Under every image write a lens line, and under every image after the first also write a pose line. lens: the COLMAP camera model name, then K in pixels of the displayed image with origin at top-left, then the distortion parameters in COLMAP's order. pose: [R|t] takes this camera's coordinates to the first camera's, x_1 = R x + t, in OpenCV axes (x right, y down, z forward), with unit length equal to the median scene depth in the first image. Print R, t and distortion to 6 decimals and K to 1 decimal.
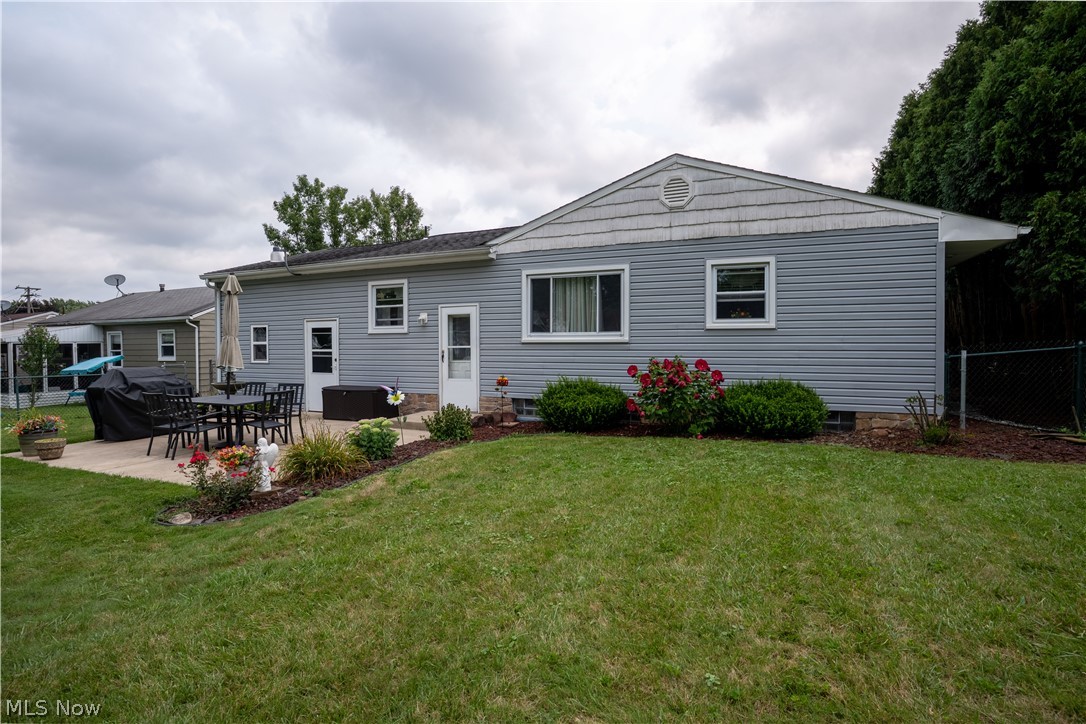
lens RADIAL K [[547.9, 0, 557.8], [0, 547.9, 356.4], [0, 0, 1]] dist [-0.077518, 0.036515]
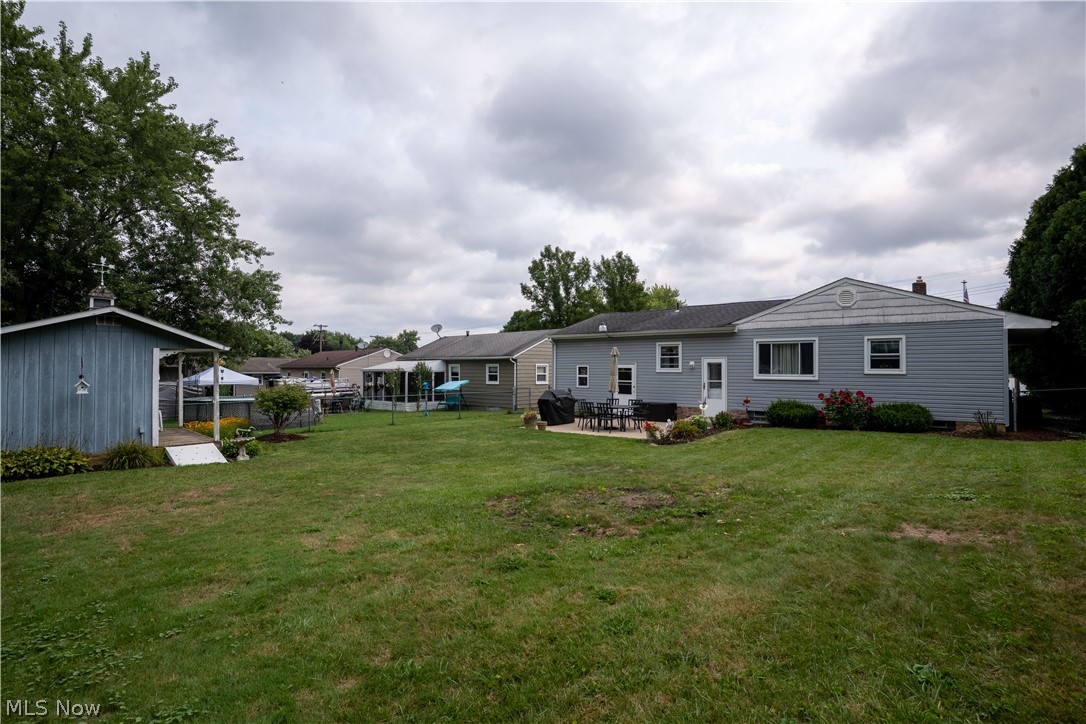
lens RADIAL K [[555.1, 0, 544.9], [0, 555.1, 359.9], [0, 0, 1]] dist [-0.074586, 0.035234]
pose [[0.949673, 0.002335, -0.313236, -0.151881], [-0.013405, 0.999359, -0.033192, -0.019980], [0.312958, 0.035720, 0.949095, -0.930356]]
